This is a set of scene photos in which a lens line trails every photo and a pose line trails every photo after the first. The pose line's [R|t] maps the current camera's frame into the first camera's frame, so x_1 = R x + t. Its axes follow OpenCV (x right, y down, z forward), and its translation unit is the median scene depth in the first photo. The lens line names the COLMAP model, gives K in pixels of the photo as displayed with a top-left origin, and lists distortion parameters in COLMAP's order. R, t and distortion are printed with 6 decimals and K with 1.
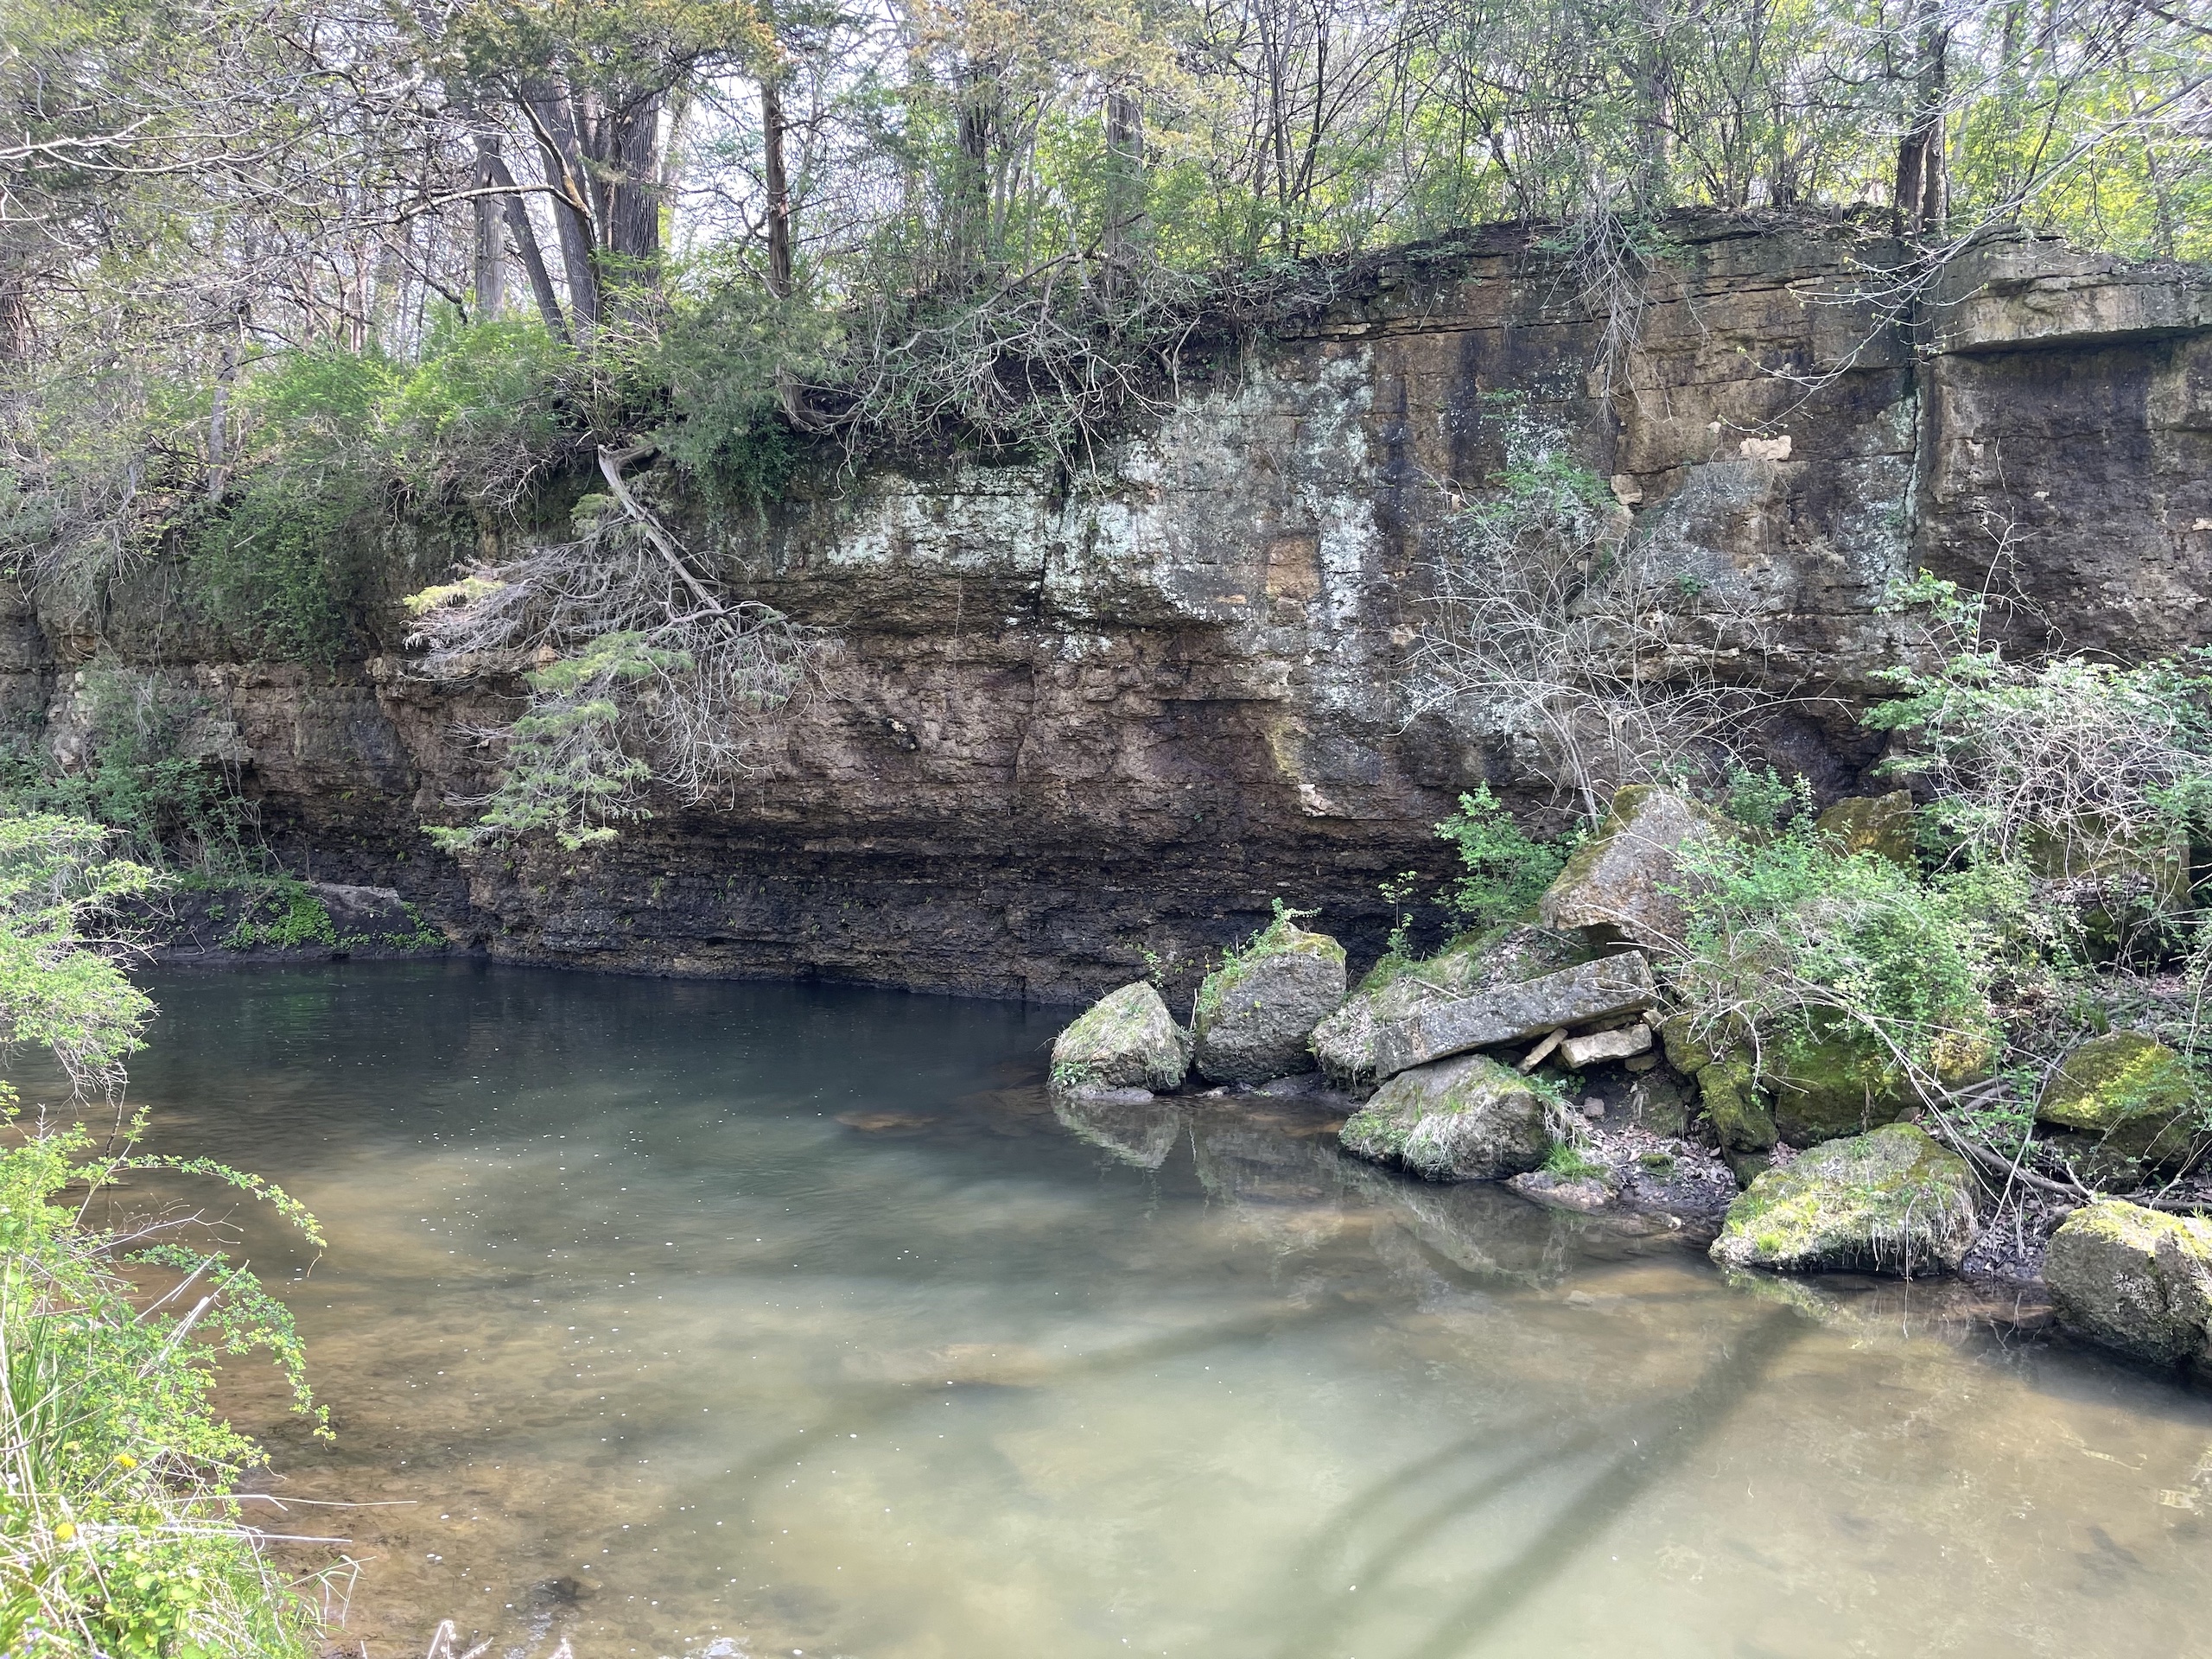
lens RADIAL K [[1636.1, 0, 1112.8], [0, 1636.1, 822.4], [0, 0, 1]] dist [0.040174, -0.034036]
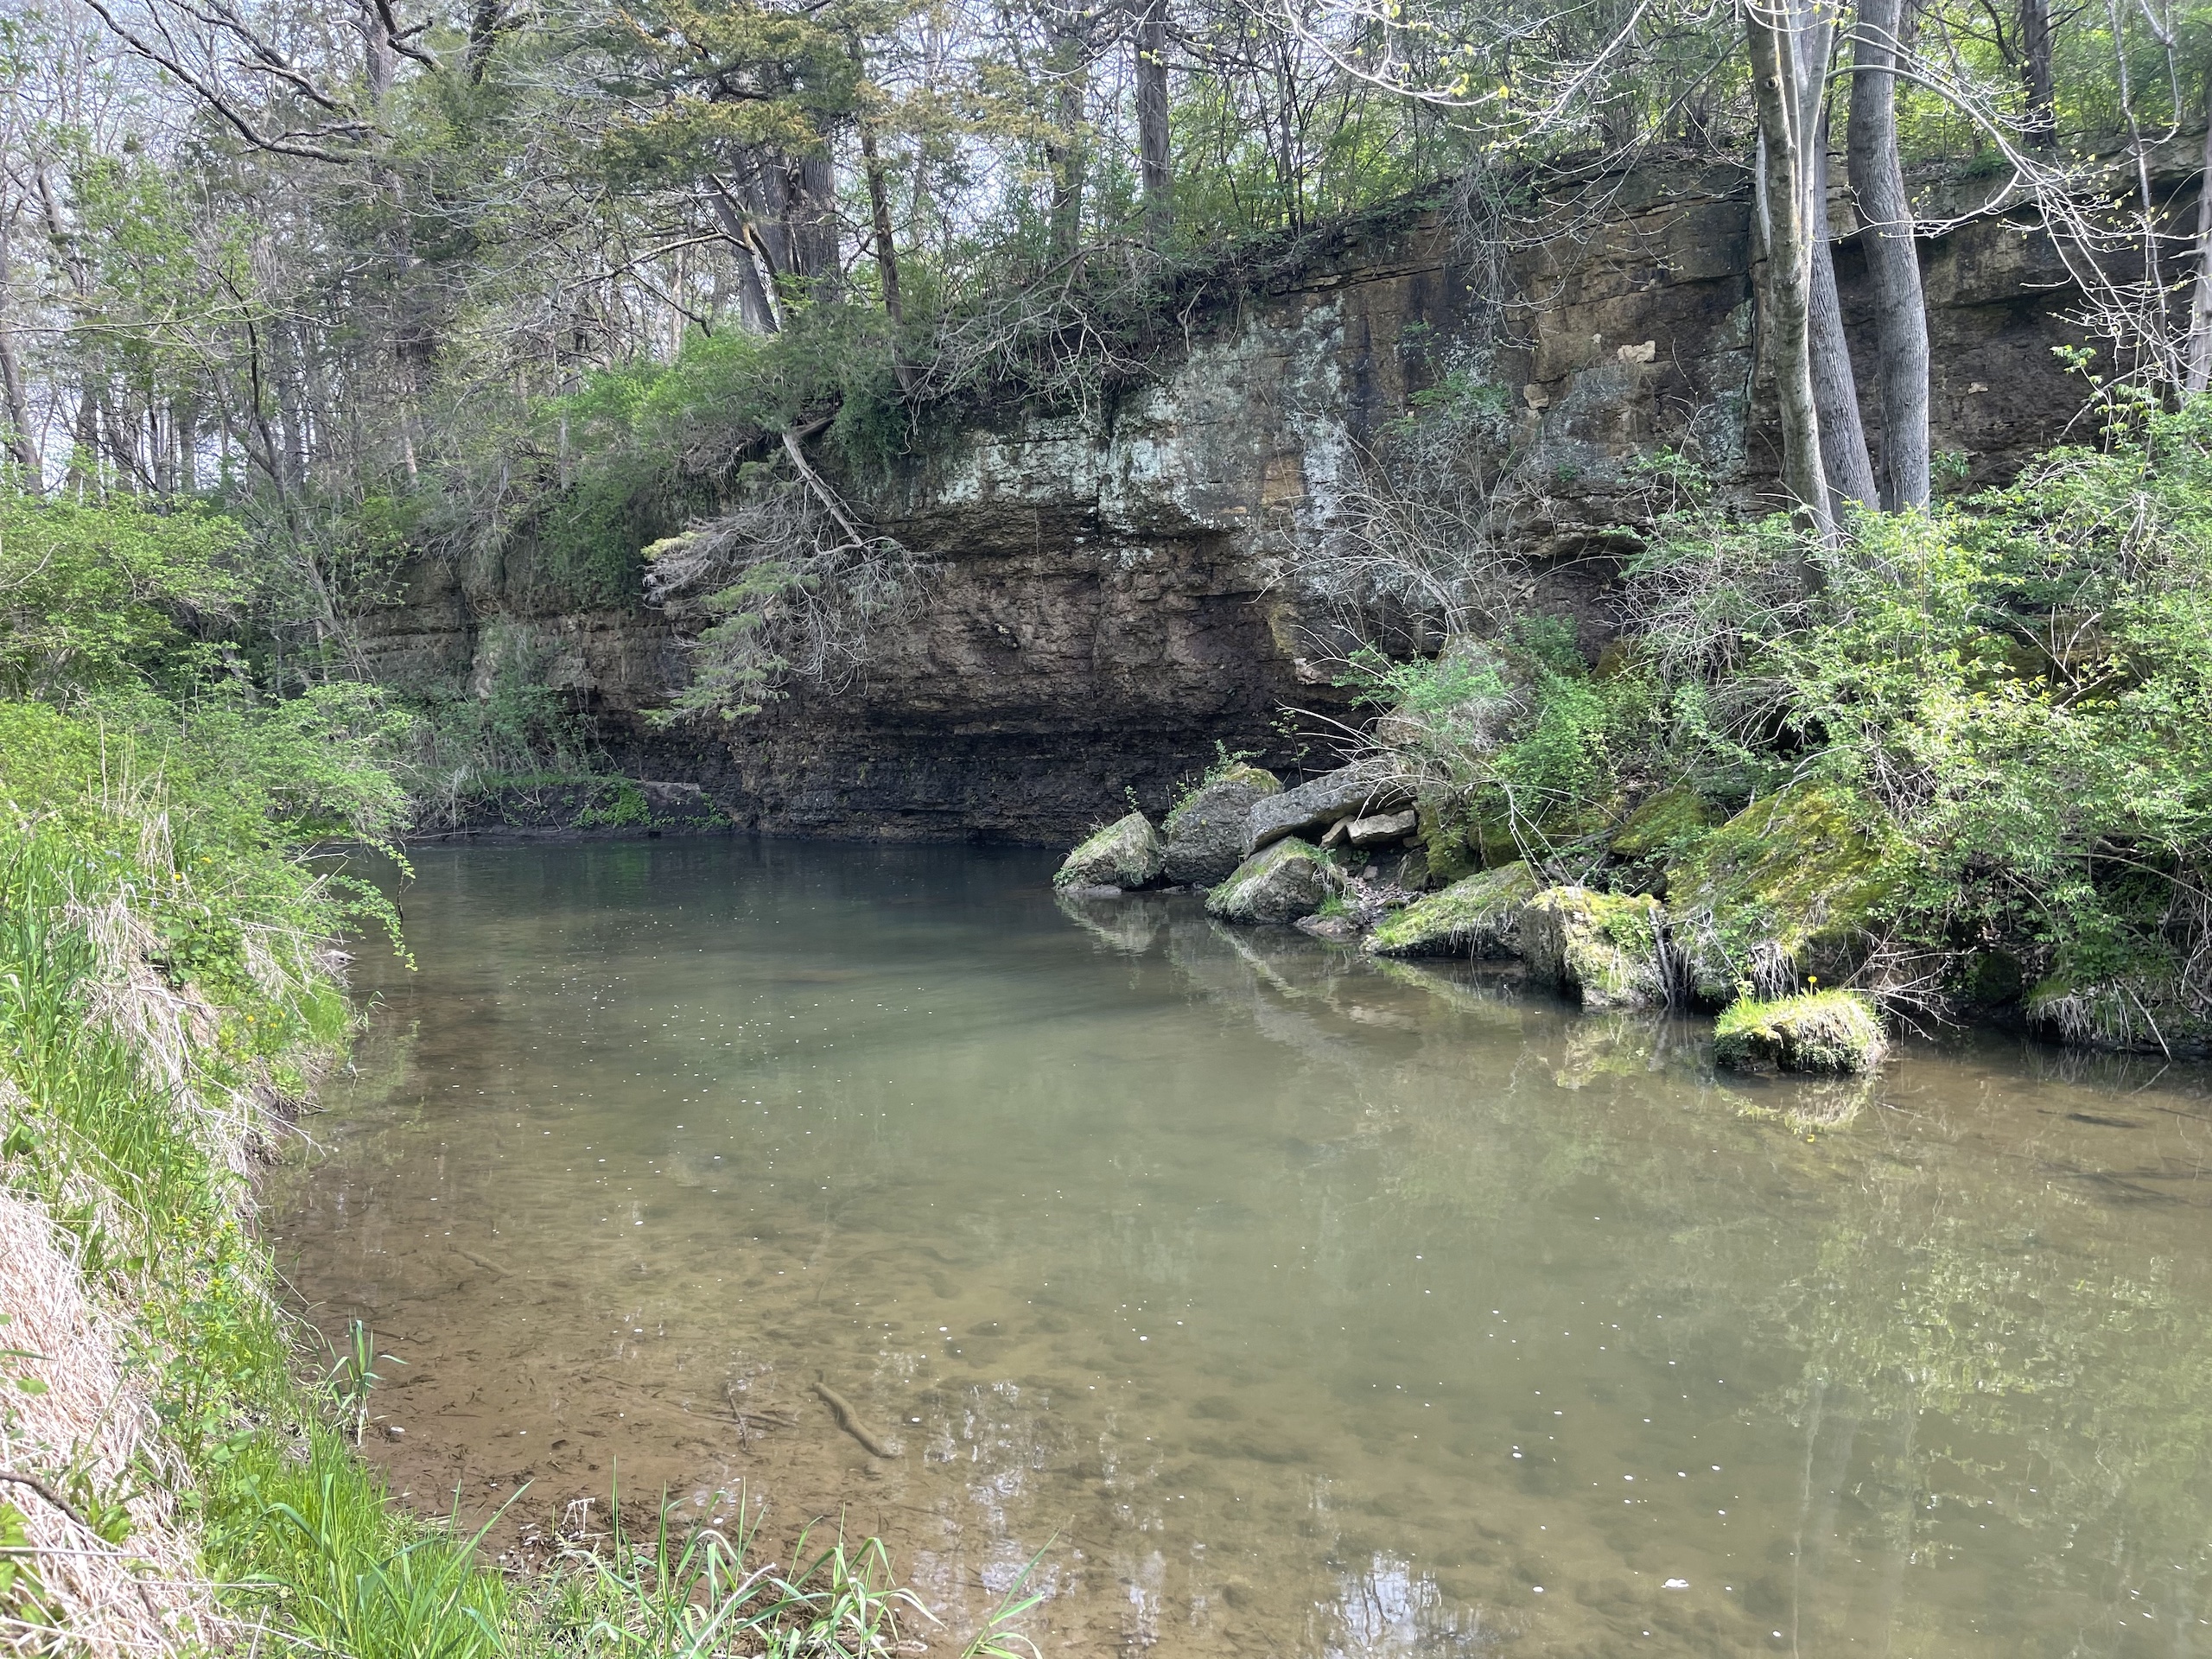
lens RADIAL K [[1636.1, 0, 1095.4], [0, 1636.1, 821.2], [0, 0, 1]] dist [0.040174, -0.034036]
pose [[0.965664, -0.014286, -0.259402, 0.288305], [0.021952, 0.999403, 0.026680, 0.062704], [0.258866, -0.031459, 0.965401, -0.229056]]
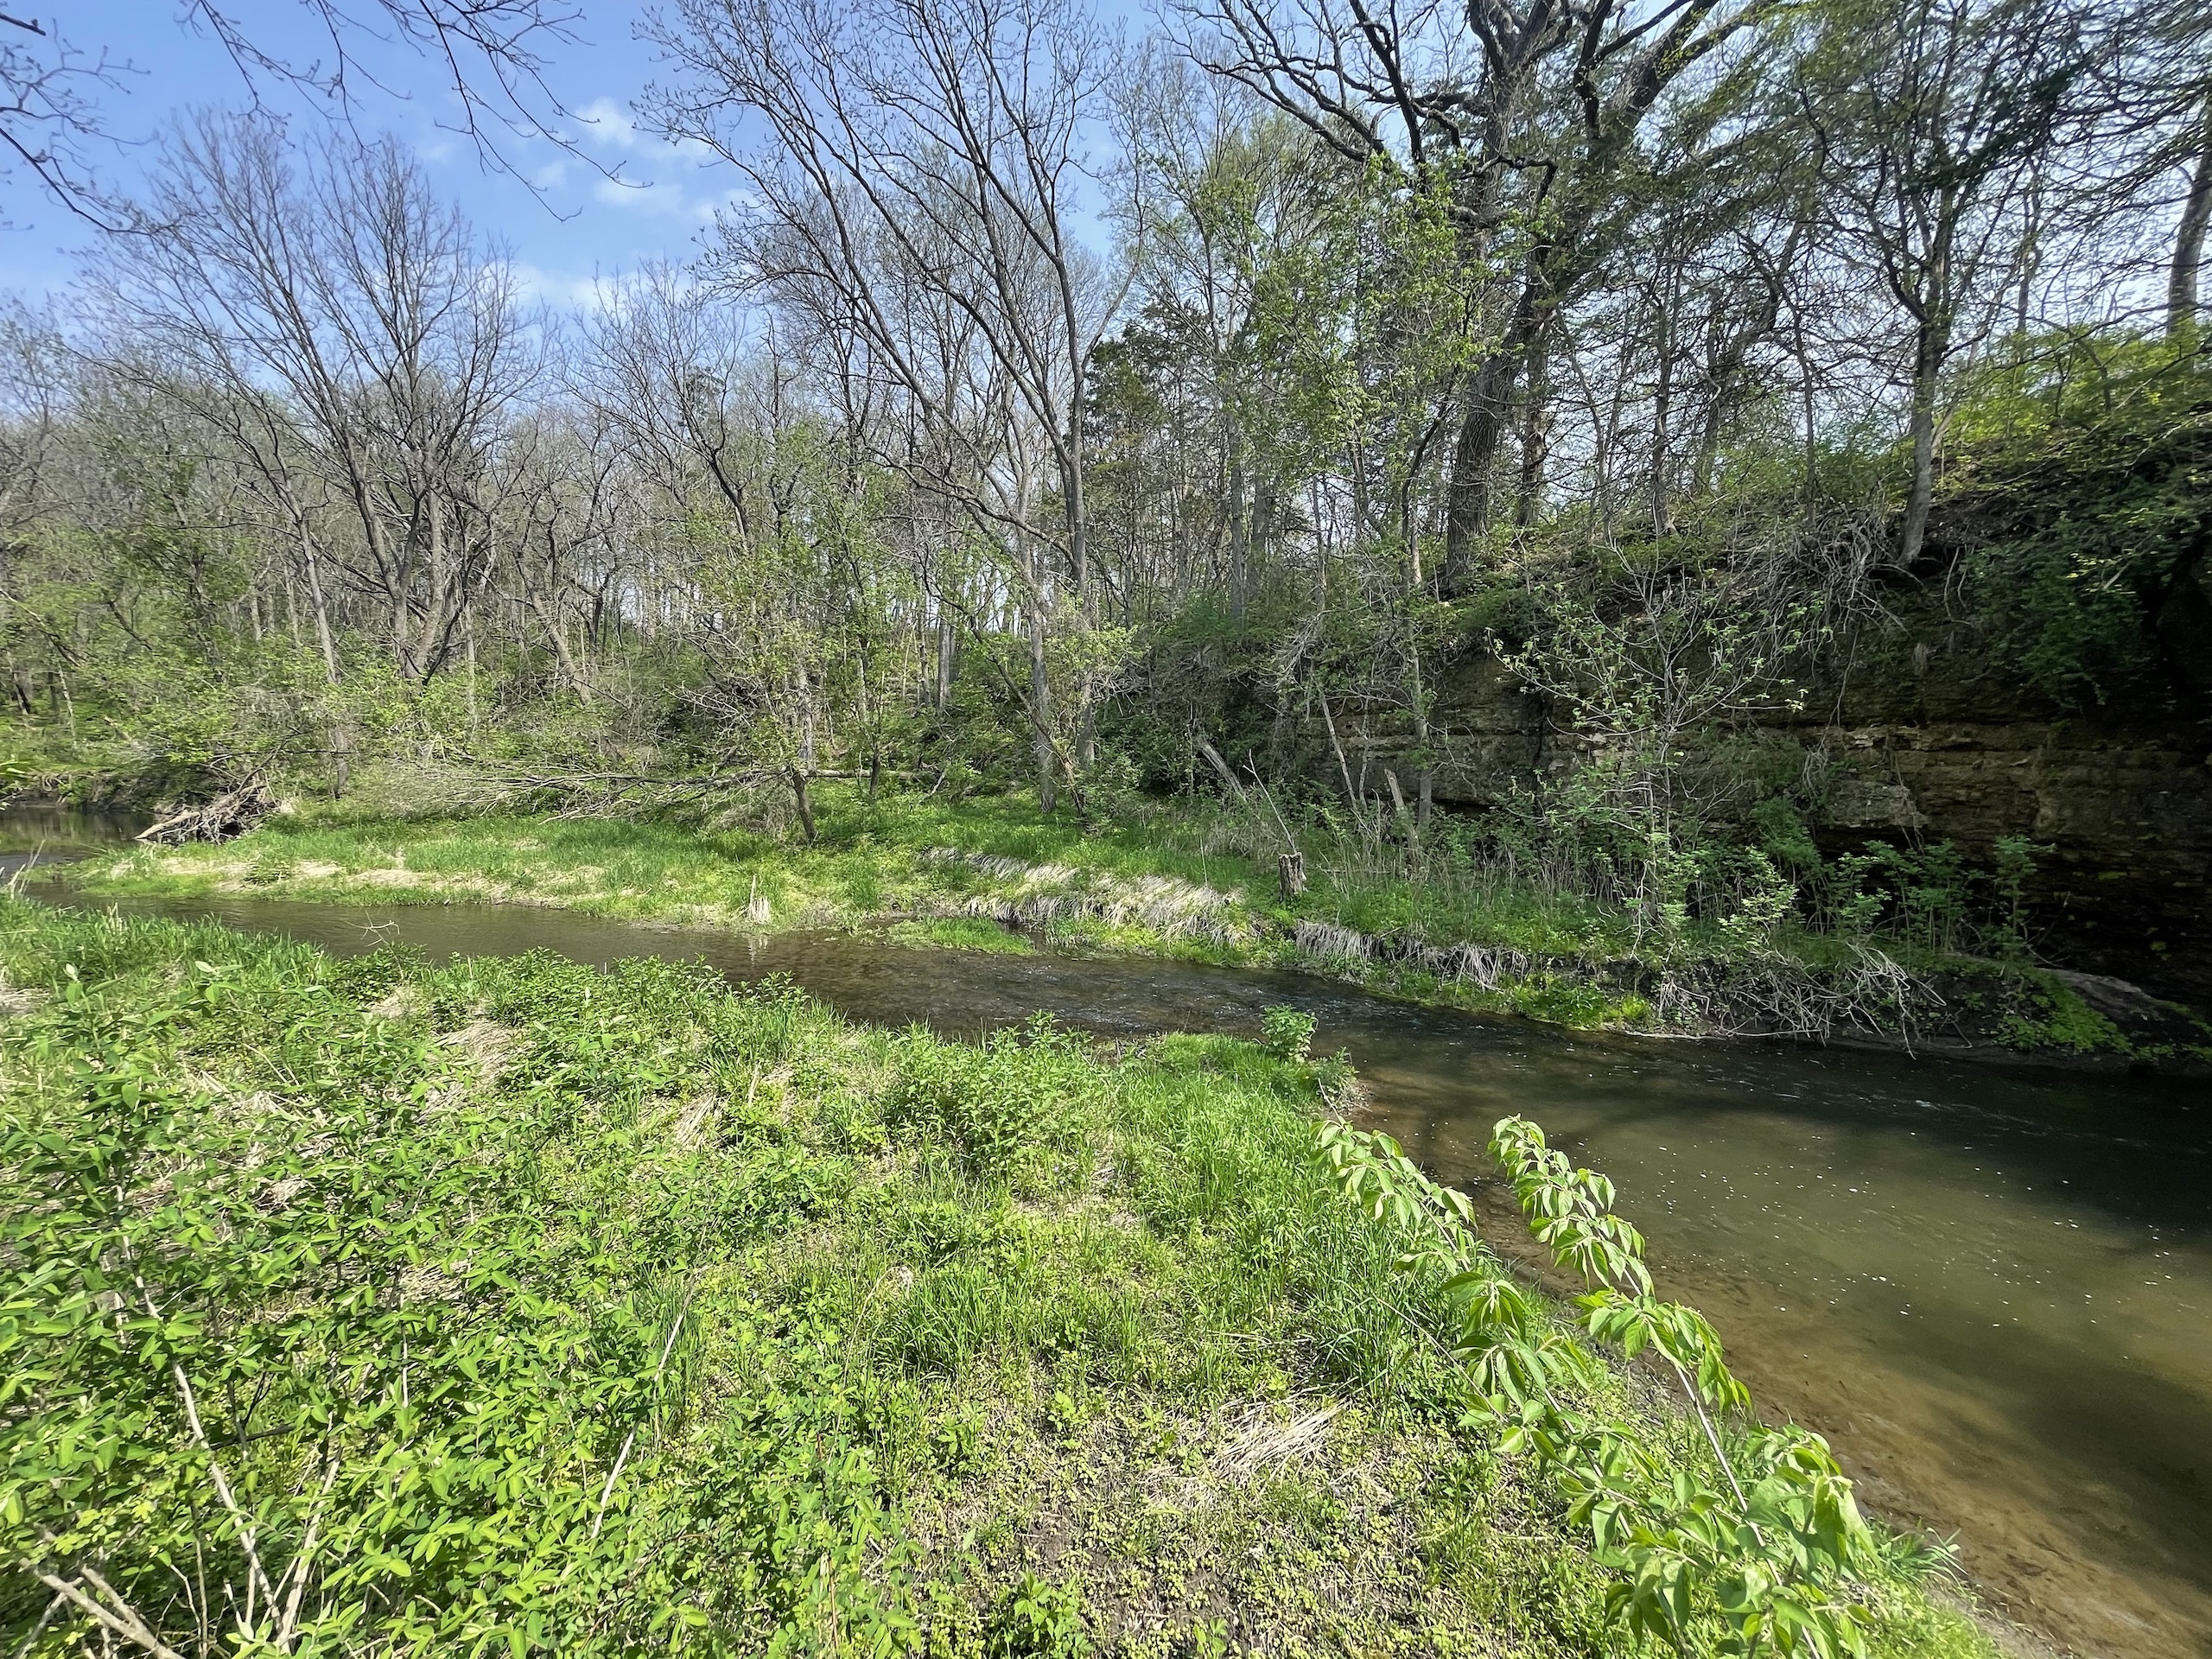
lens RADIAL K [[887.2, 0, 1111.7], [0, 887.2, 819.6], [0, 0, 1]] dist [-0.006912, -0.000008]
pose [[0.835222, 0.046078, -0.547979, -0.945561], [-0.036130, 0.998928, 0.028928, -0.058506], [0.548725, -0.004363, 0.835992, 0.462940]]
